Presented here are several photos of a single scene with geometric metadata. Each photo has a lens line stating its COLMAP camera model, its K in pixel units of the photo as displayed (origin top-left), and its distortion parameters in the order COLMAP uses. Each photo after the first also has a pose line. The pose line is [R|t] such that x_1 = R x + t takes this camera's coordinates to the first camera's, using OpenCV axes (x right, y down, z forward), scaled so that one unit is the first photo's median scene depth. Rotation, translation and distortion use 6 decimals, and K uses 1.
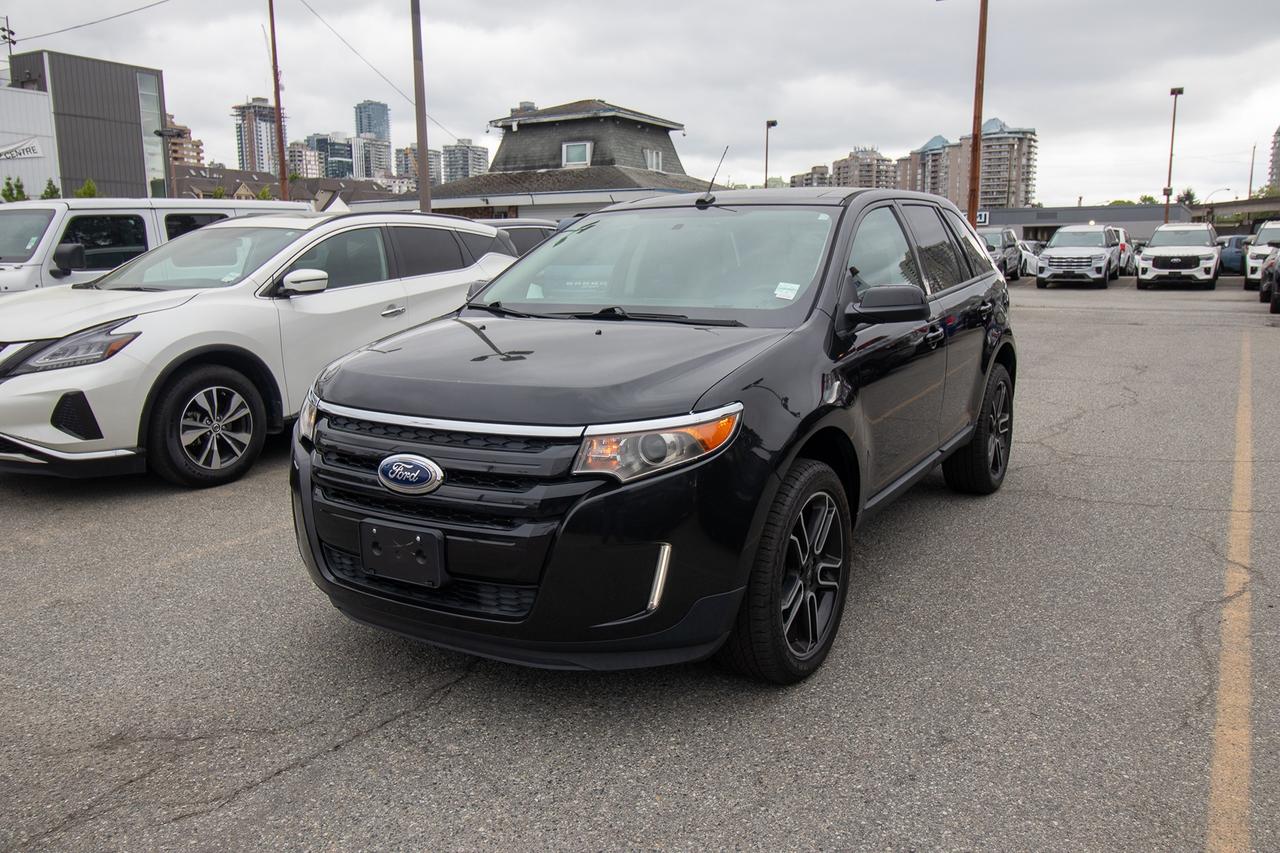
lens RADIAL K [[991.2, 0, 640.0], [0, 991.2, 426.5], [0, 0, 1]] dist [0.013421, -0.003015]
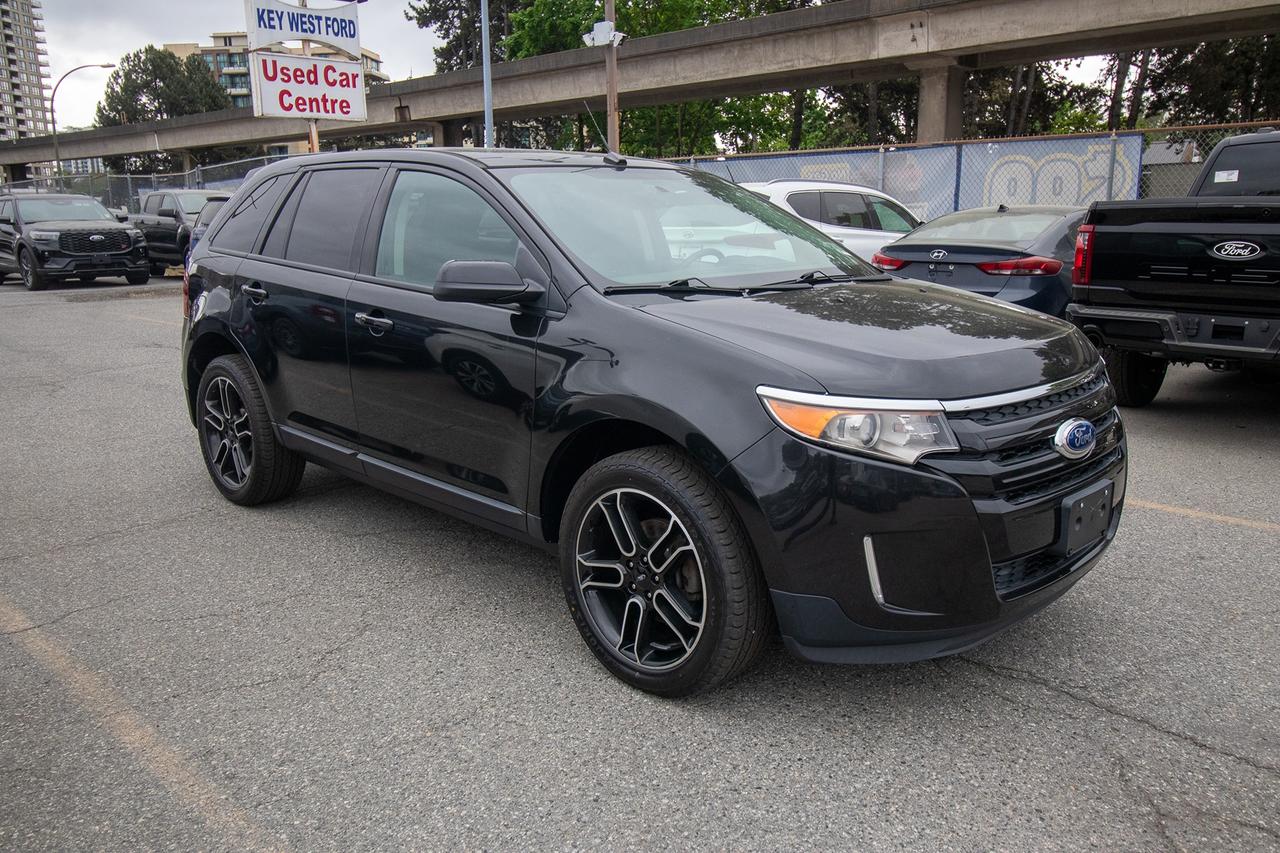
lens RADIAL K [[991.2, 0, 640.0], [0, 991.2, 426.5], [0, 0, 1]] dist [0.013421, -0.003015]
pose [[0.253180, -0.197711, 0.947001, -0.667793], [0.179049, 0.971558, 0.154970, -0.101177], [-0.950706, 0.130324, 0.281379, 0.596104]]
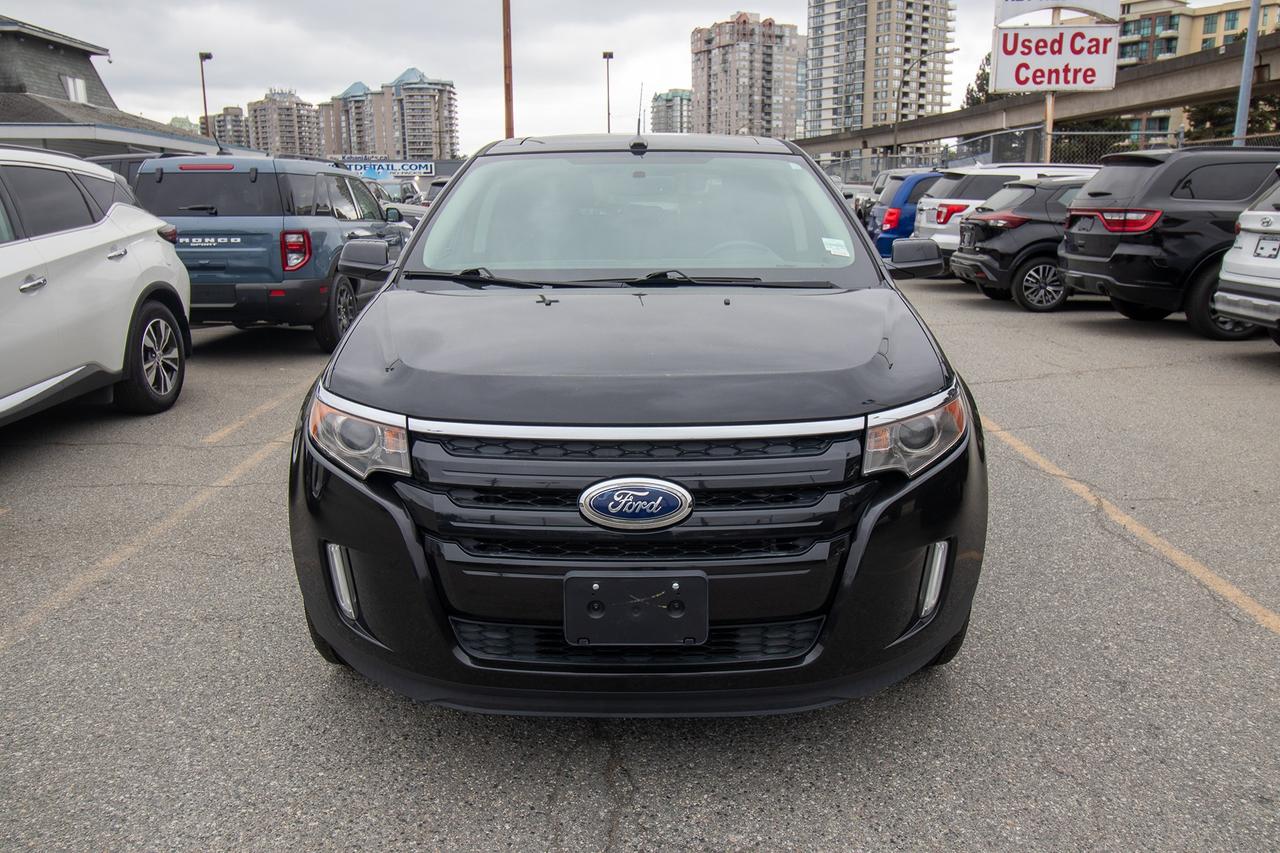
lens RADIAL K [[1008.4, 0, 640.0], [0, 1008.4, 426.5], [0, 0, 1]] dist [0.008938, 0.002464]
pose [[0.860984, -0.107448, 0.497153, -0.317986], [0.085118, 0.994086, 0.067439, -0.032345], [-0.501459, -0.015747, 0.865038, 0.178894]]
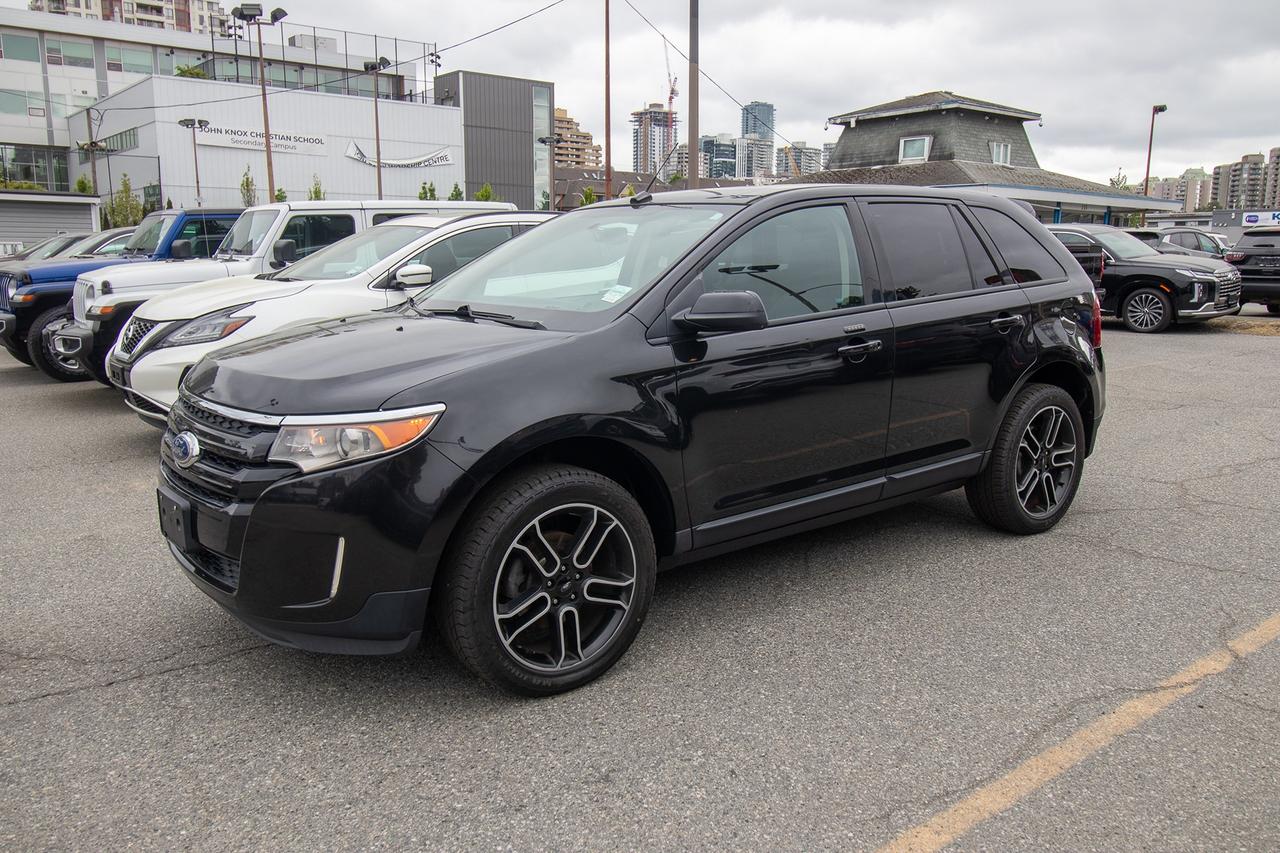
lens RADIAL K [[991.2, 0, 640.0], [0, 991.2, 426.5], [0, 0, 1]] dist [0.013421, -0.003015]
pose [[0.937345, 0.070819, -0.341130, 0.326449], [-0.070154, 0.997434, 0.014303, -0.015291], [0.341268, 0.010524, 0.939907, 0.069075]]
